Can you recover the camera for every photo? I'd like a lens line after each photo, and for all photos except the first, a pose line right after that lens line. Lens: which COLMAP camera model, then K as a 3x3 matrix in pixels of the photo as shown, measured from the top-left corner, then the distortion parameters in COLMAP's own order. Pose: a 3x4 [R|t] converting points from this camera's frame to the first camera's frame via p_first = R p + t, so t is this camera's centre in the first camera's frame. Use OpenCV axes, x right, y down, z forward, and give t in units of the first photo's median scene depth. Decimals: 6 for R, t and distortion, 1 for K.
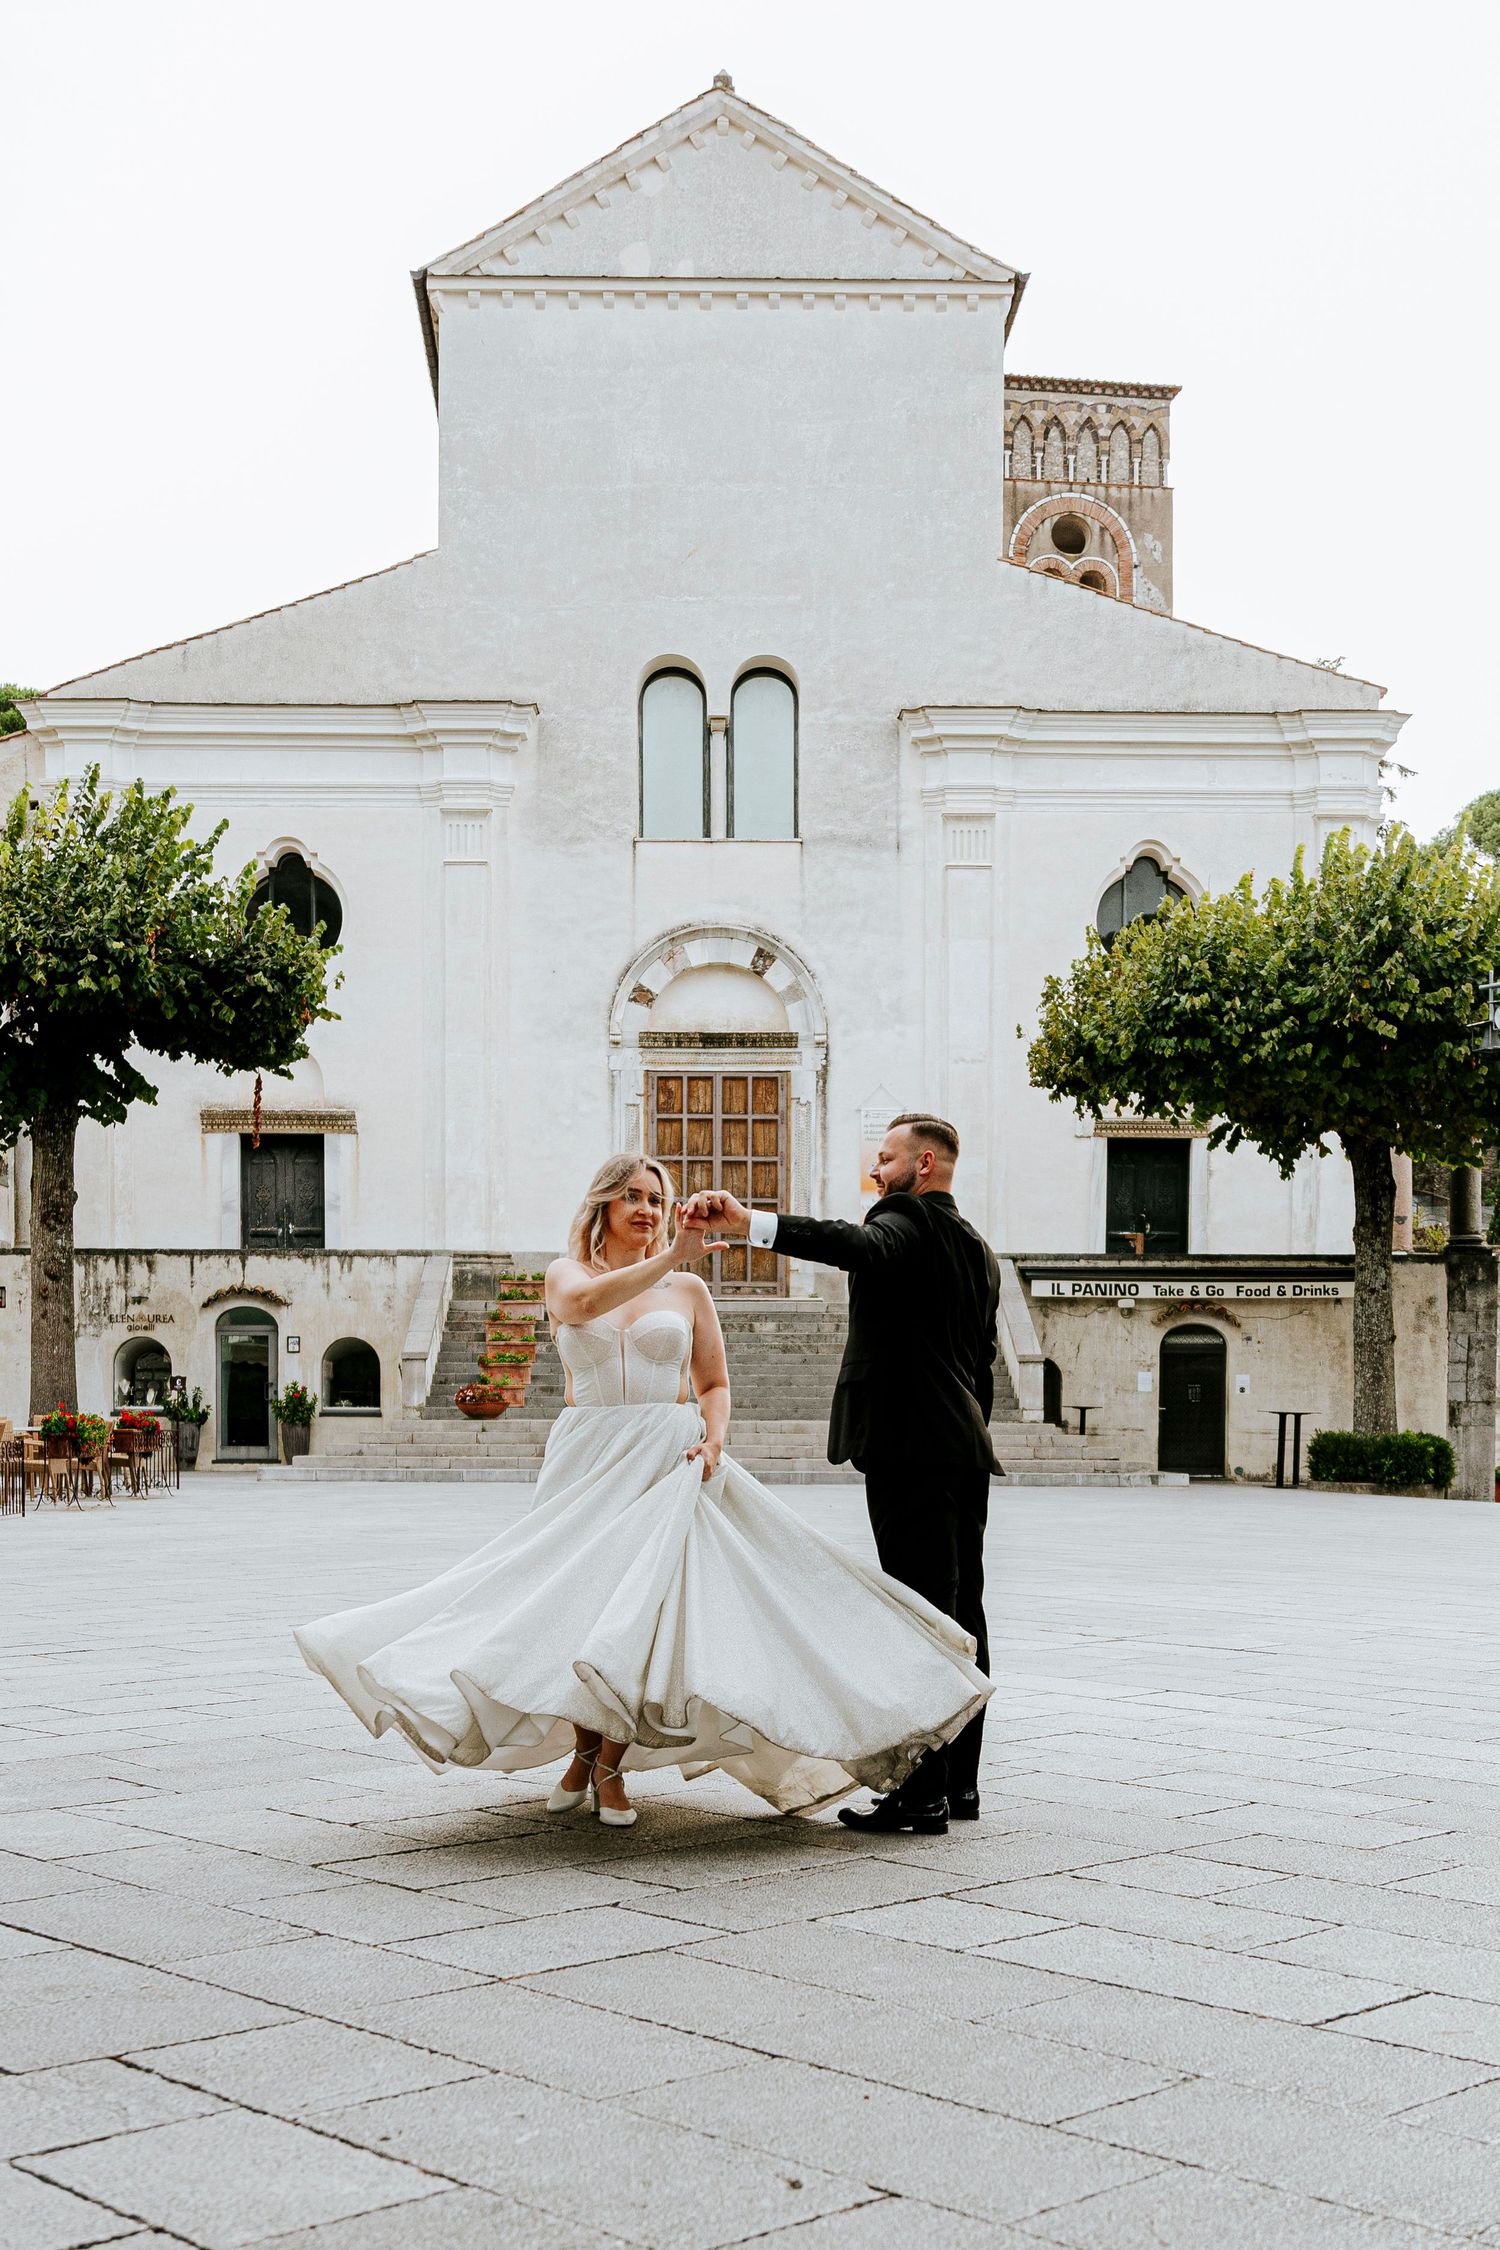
lens RADIAL K [[2145.8, 0, 755.9], [0, 2145.8, 1425.3], [0, 0, 1]] dist [-0.012040, 0.011611]
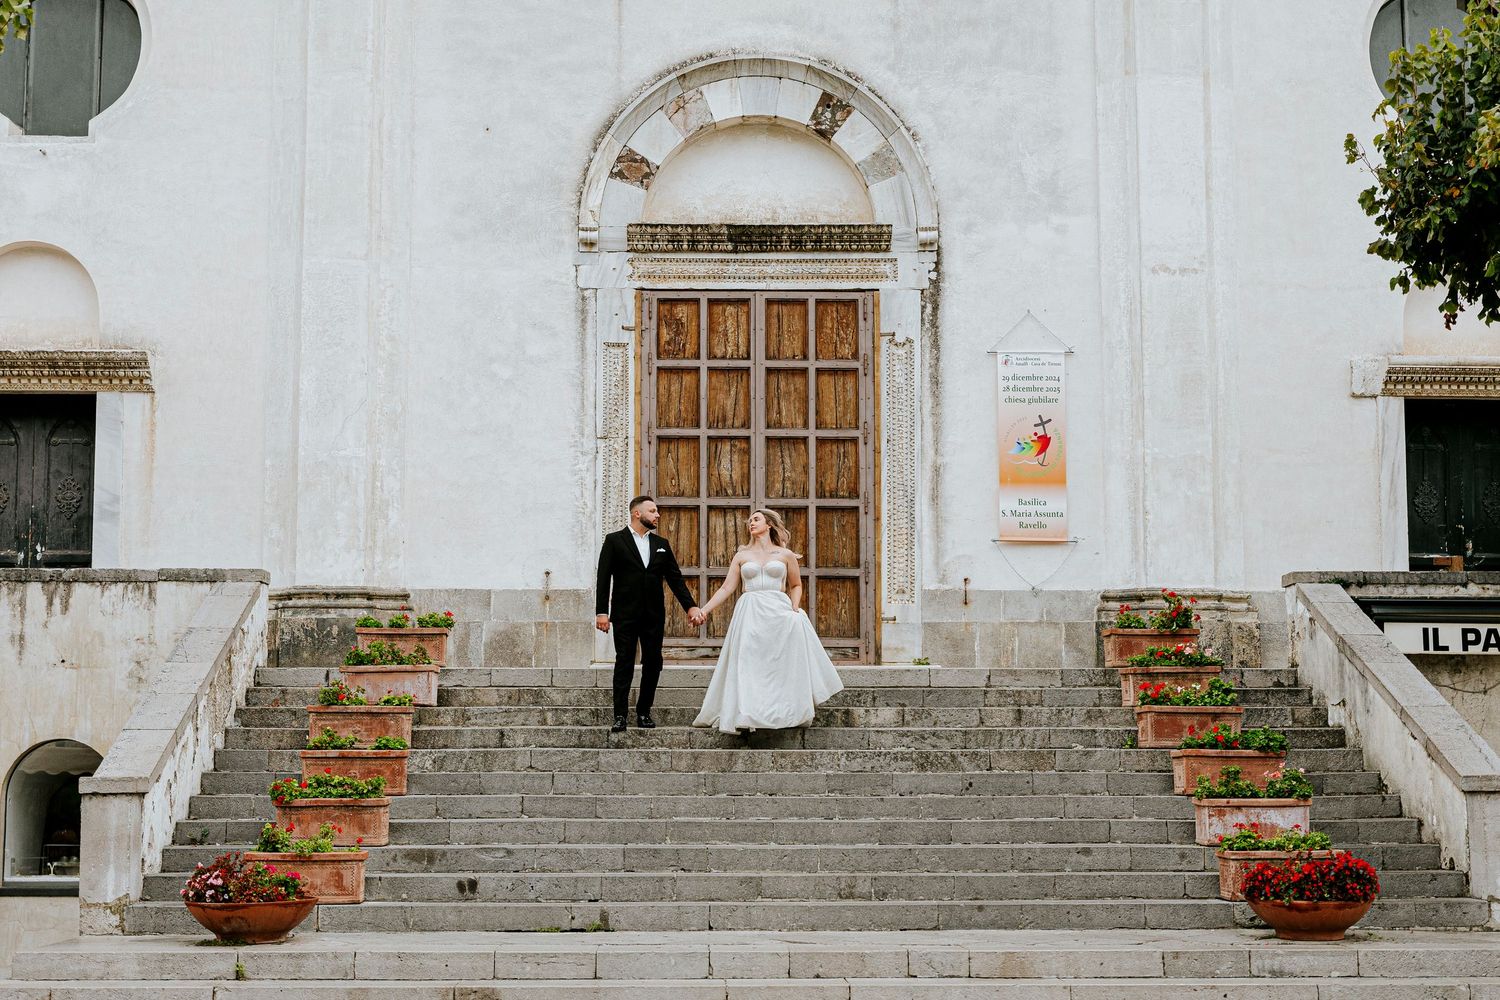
lens RADIAL K [[2045.1, 0, 758.3], [0, 2045.1, 552.2], [0, 0, 1]] dist [-0.005866, 0.000000]
pose [[0.999957, -0.004092, 0.008347, -0.022841], [0.005096, 0.992263, -0.124048, -0.020841], [-0.007775, 0.124086, 0.992241, 0.440543]]
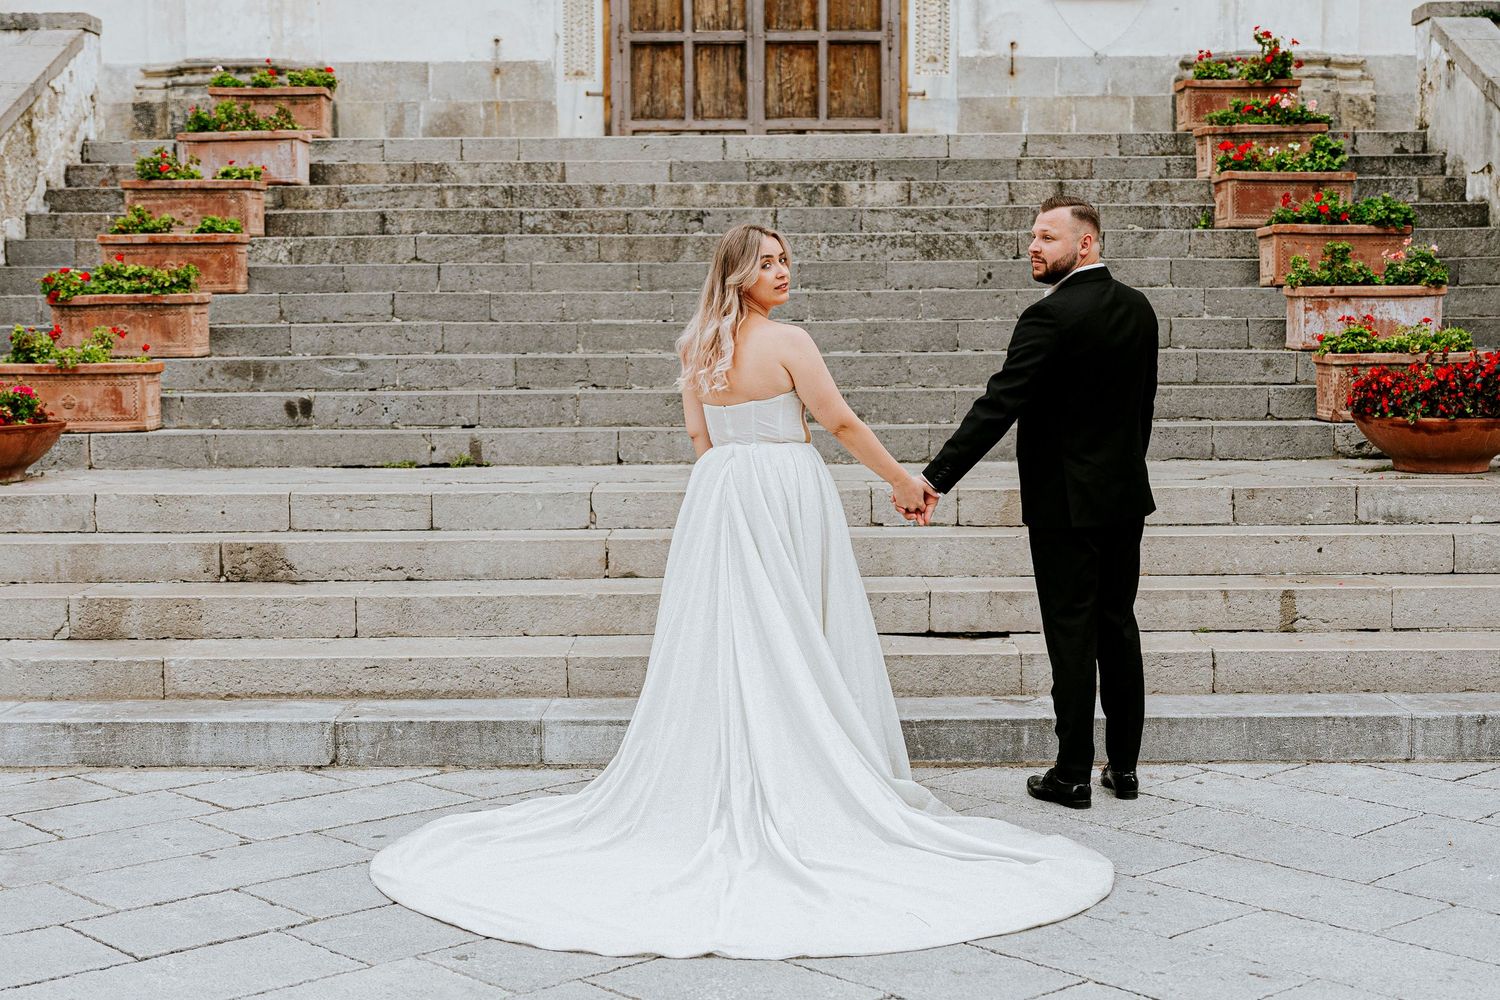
lens RADIAL K [[2112.0, 0, 773.5], [0, 2112.0, 522.8], [0, 0, 1]] dist [-0.007691, 0.000000]
pose [[0.999711, -0.010060, -0.021827, -0.004955], [0.011762, 0.996779, 0.079336, -0.014311], [0.020959, -0.079570, 0.996609, 0.521710]]
